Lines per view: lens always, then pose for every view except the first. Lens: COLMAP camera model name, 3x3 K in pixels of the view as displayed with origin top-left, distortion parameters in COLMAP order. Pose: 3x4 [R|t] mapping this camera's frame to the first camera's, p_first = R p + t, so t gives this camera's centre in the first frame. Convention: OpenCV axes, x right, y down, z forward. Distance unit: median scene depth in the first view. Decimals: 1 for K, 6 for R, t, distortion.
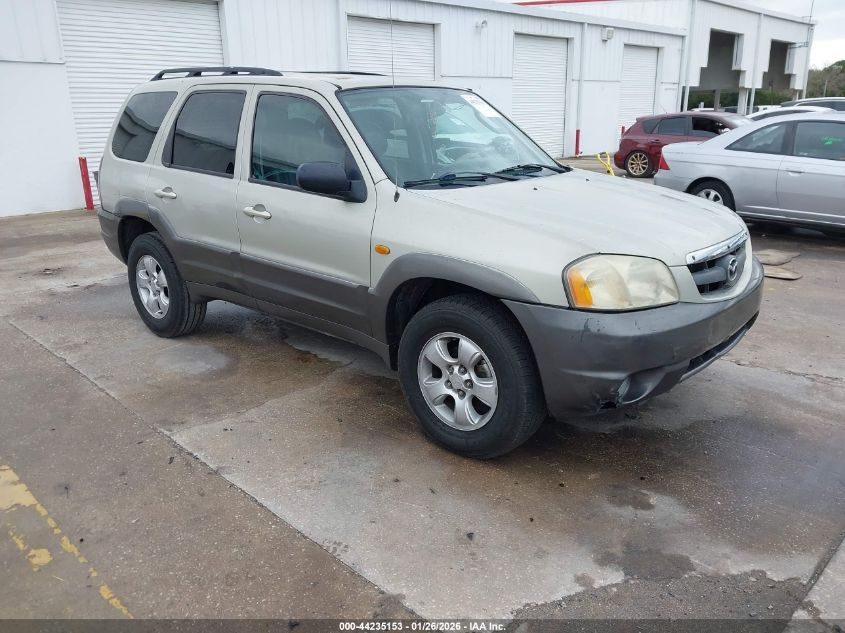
lens RADIAL K [[673.8, 0, 430.9], [0, 673.8, 319.4], [0, 0, 1]] dist [-0.000472, -0.007849]
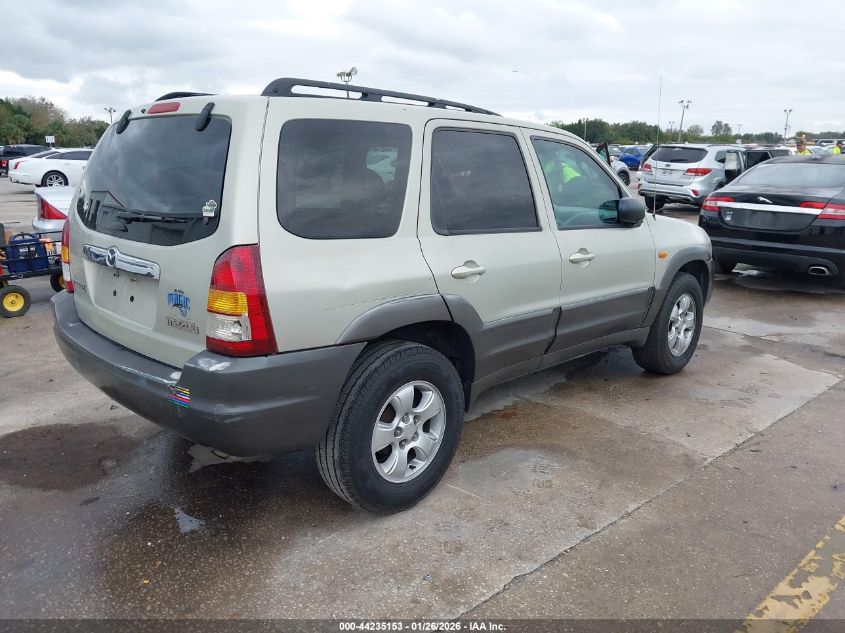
lens RADIAL K [[673.8, 0, 430.9], [0, 673.8, 319.4], [0, 0, 1]] dist [-0.000472, -0.007849]
pose [[0.056899, -0.241772, 0.968663, -1.218206], [0.276733, 0.936038, 0.217374, -0.340753], [-0.959261, 0.255693, 0.120166, 1.087545]]
